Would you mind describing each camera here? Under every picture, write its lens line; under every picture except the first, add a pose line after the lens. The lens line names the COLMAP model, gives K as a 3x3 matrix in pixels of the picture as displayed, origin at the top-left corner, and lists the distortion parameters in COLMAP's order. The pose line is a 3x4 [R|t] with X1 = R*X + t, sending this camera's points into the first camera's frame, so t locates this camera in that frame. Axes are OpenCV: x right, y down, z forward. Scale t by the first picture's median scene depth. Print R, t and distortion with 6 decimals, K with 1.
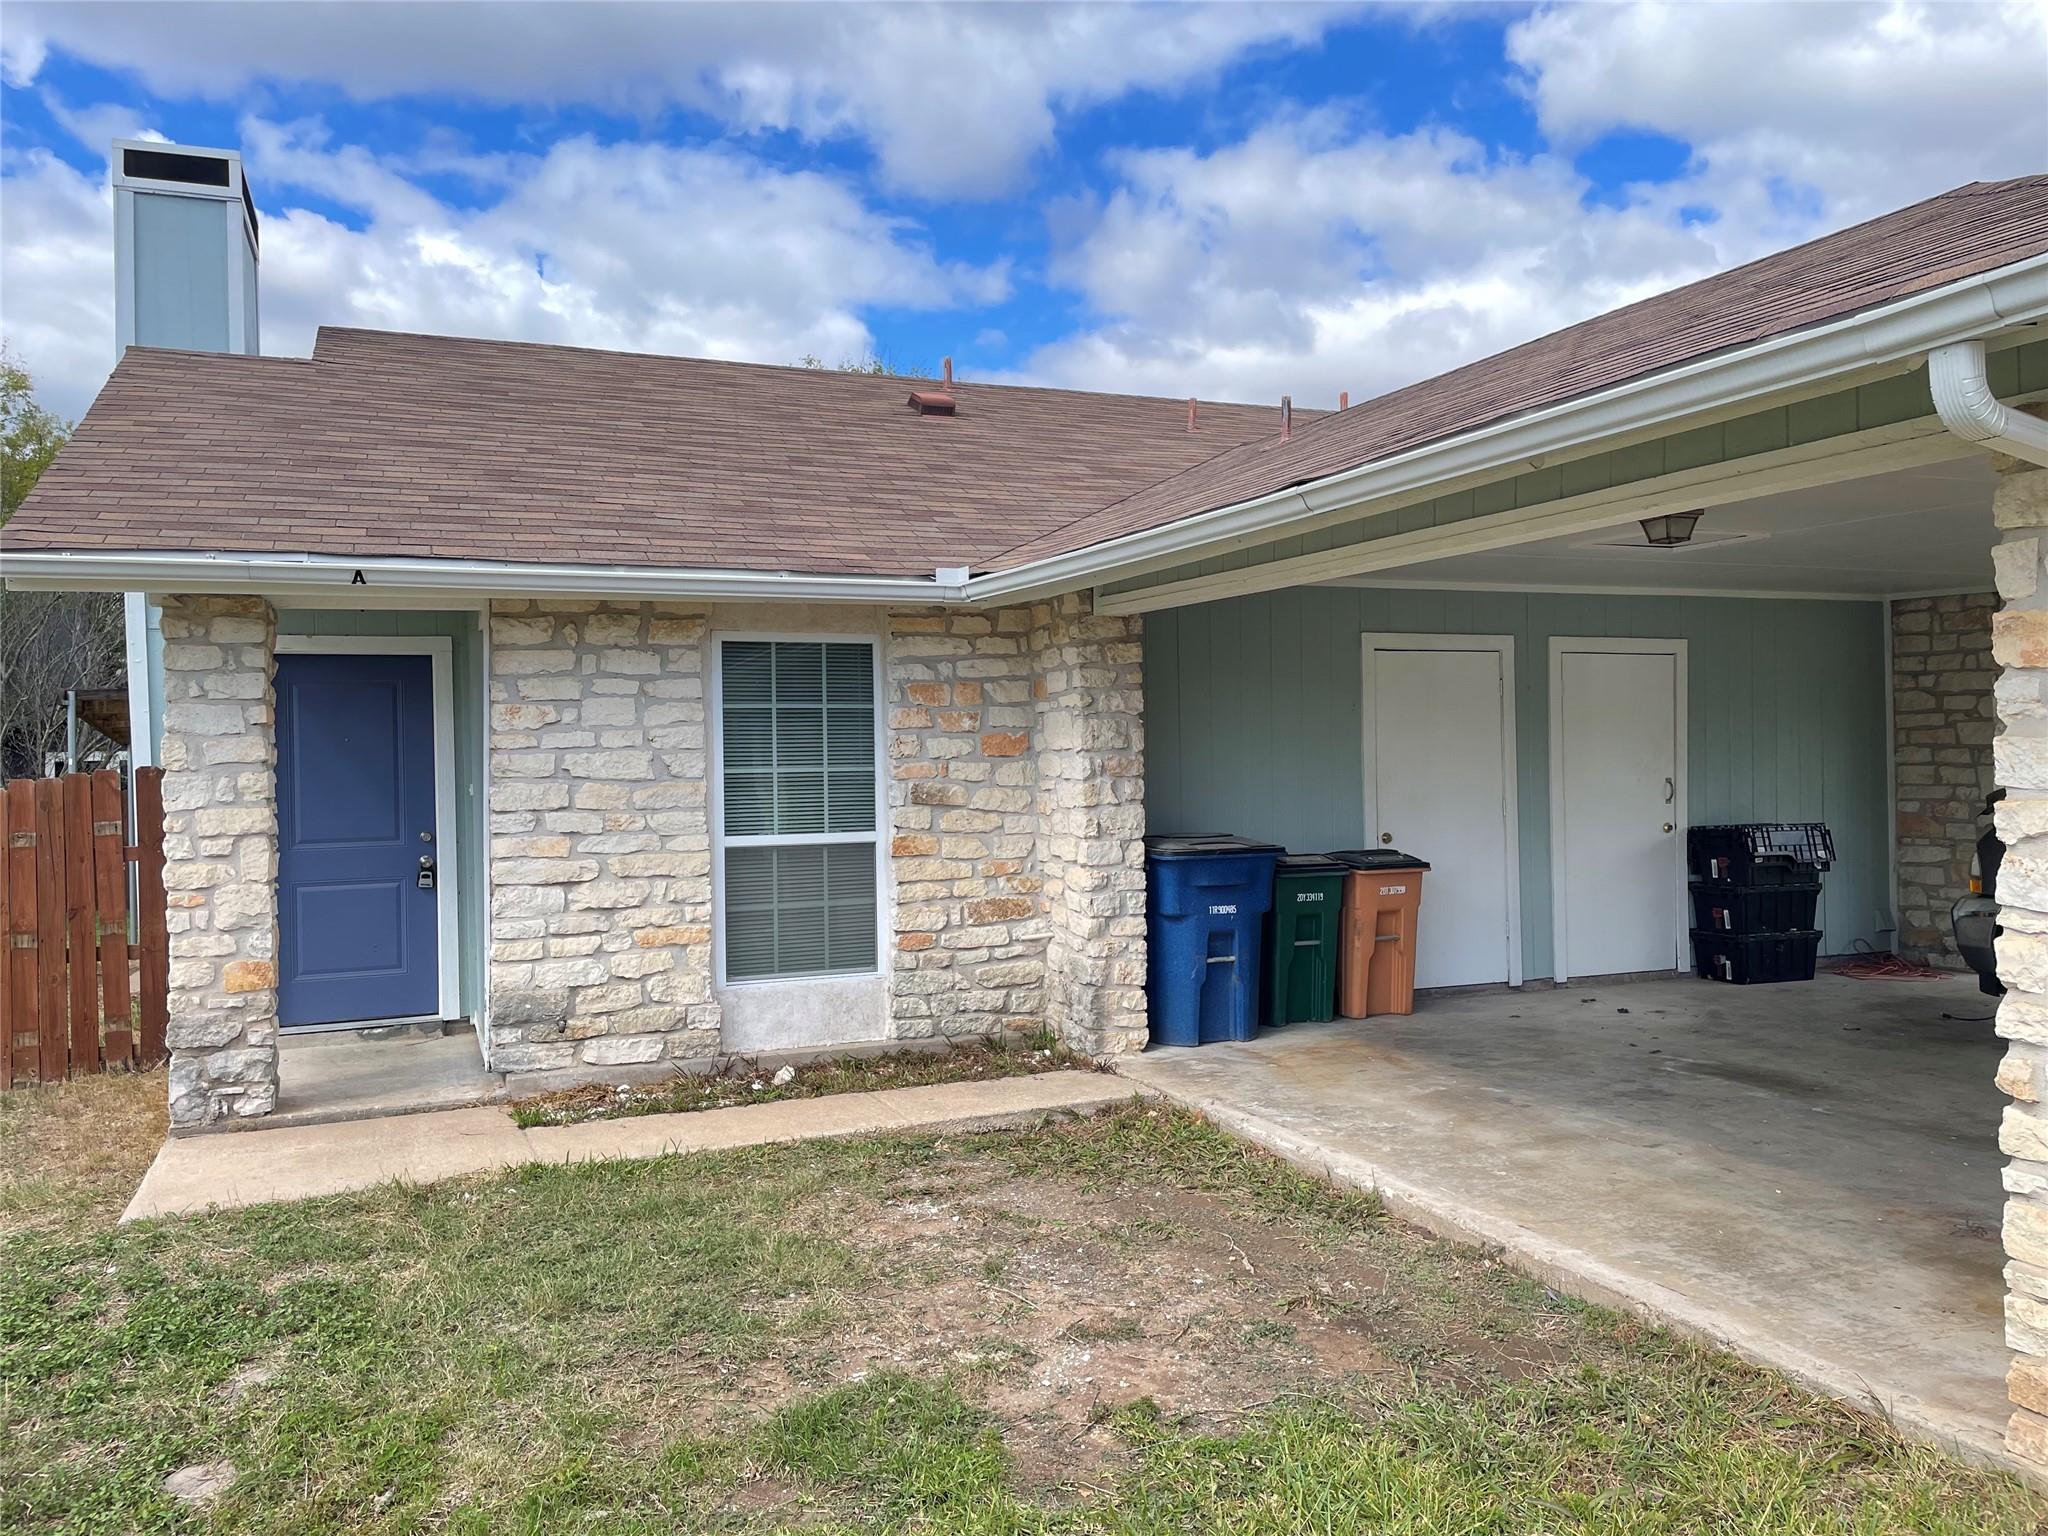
lens RADIAL K [[1547.0, 0, 1023.1], [0, 1547.0, 757.2], [0, 0, 1]] dist [0.103039, -0.151033]
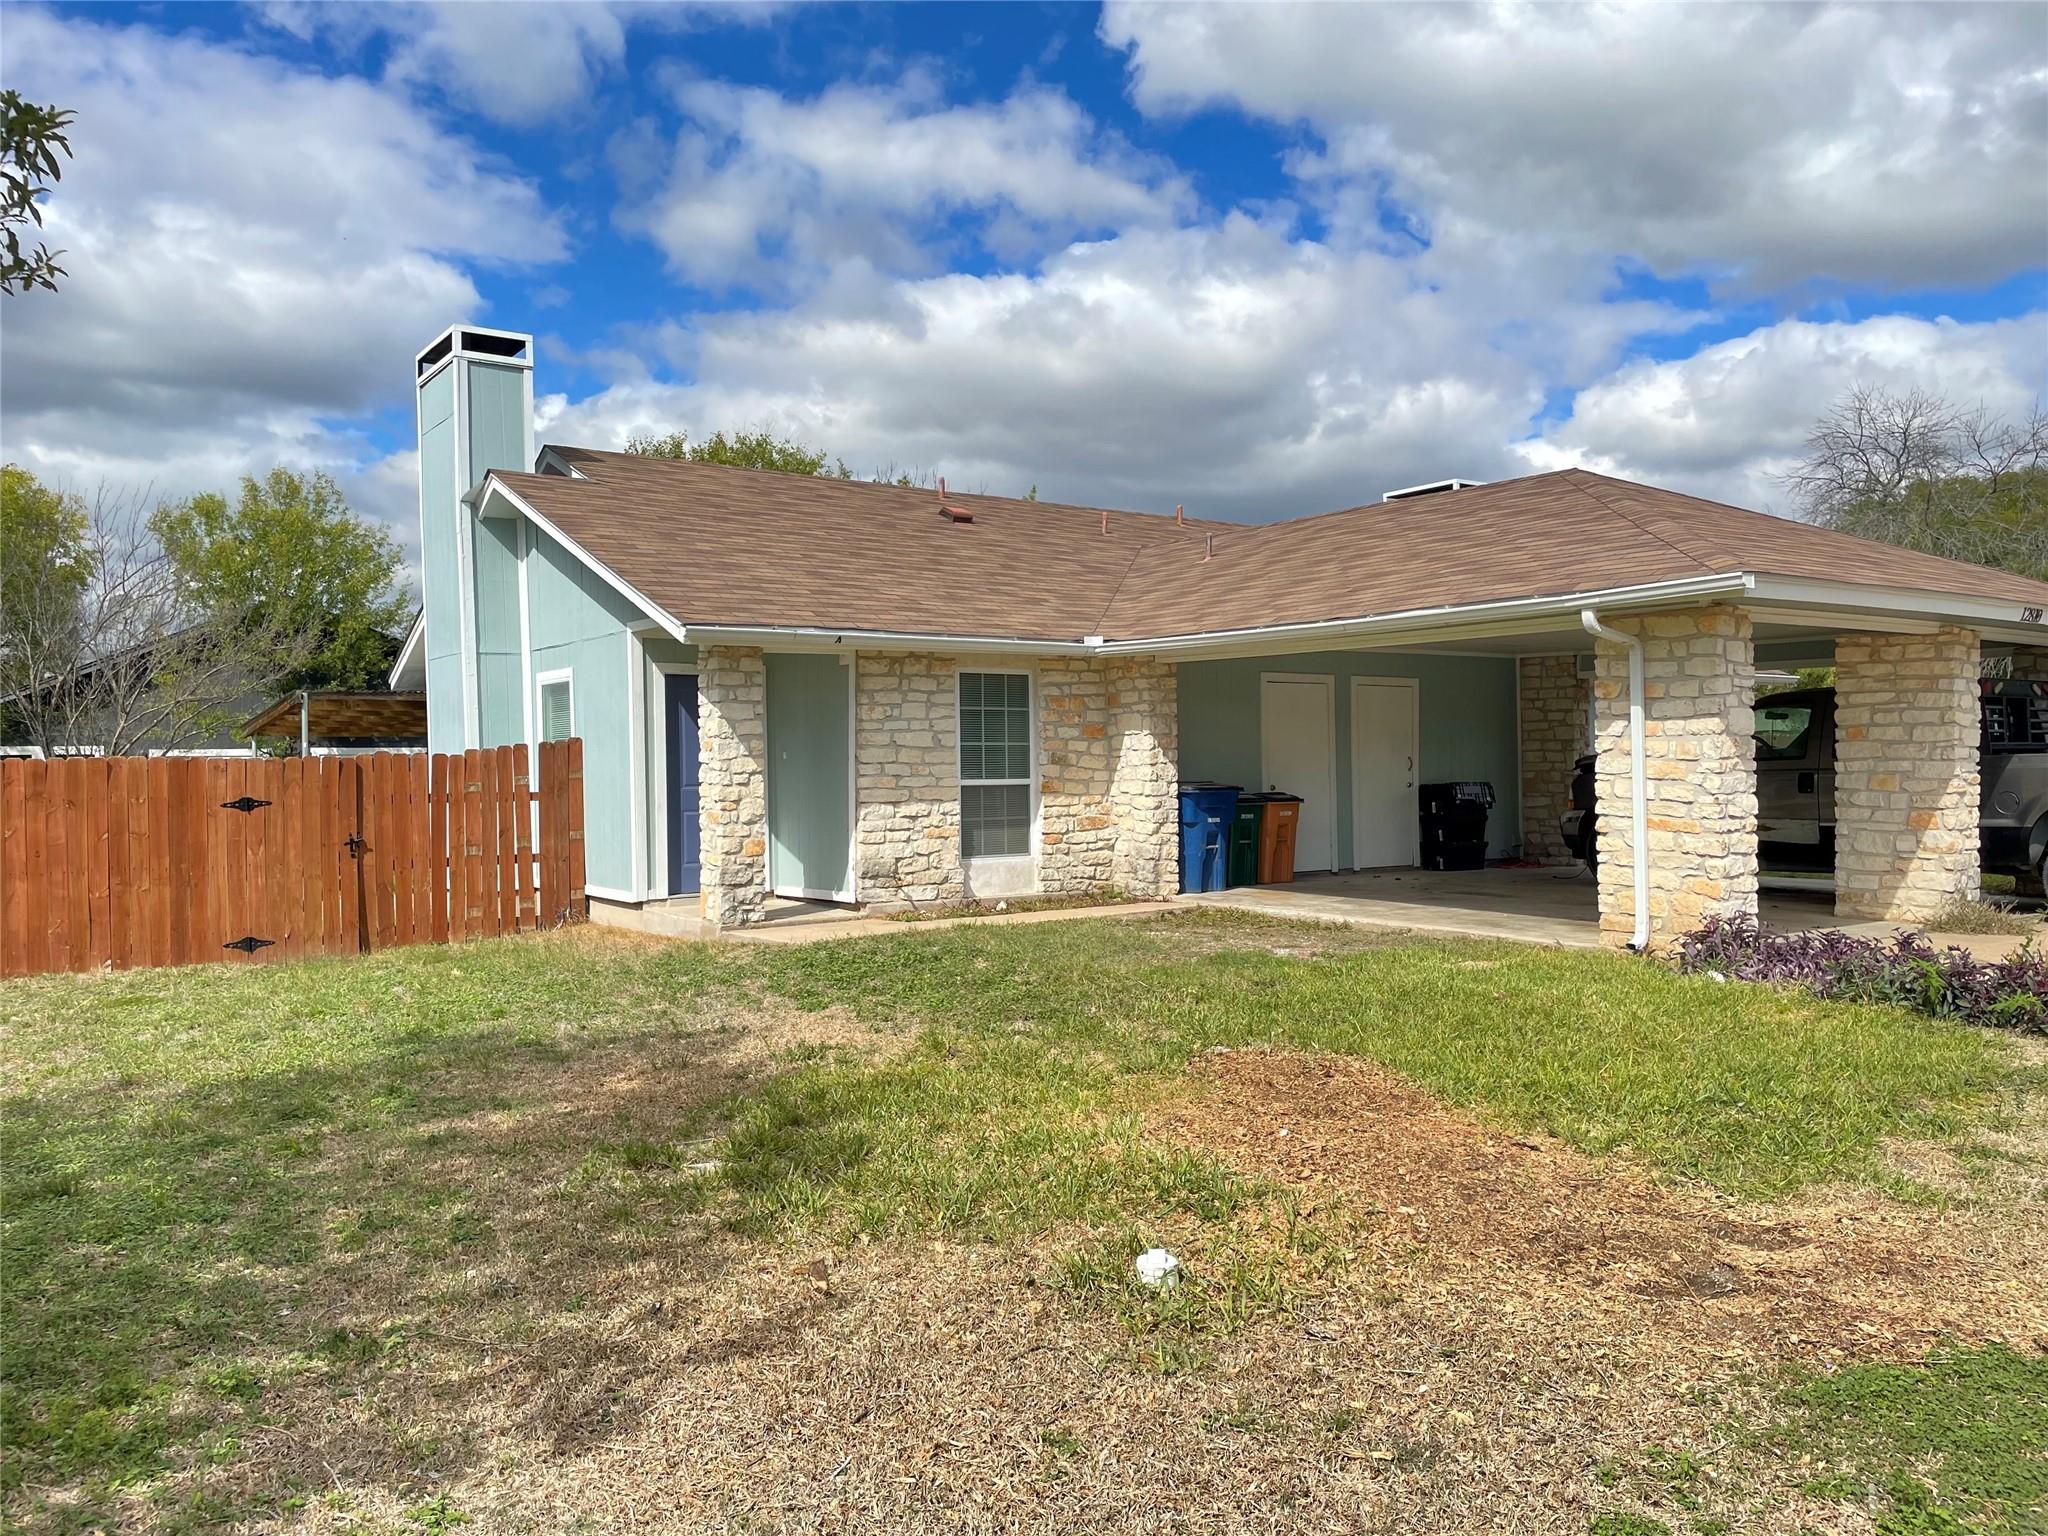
lens RADIAL K [[1547.0, 0, 1023.1], [0, 1547.0, 757.2], [0, 0, 1]] dist [0.103039, -0.151033]
pose [[0.973520, 0.005560, 0.228534, -0.529488], [-0.003441, 0.999947, -0.009668, 0.041432], [-0.228576, 0.008625, 0.973488, -0.780482]]
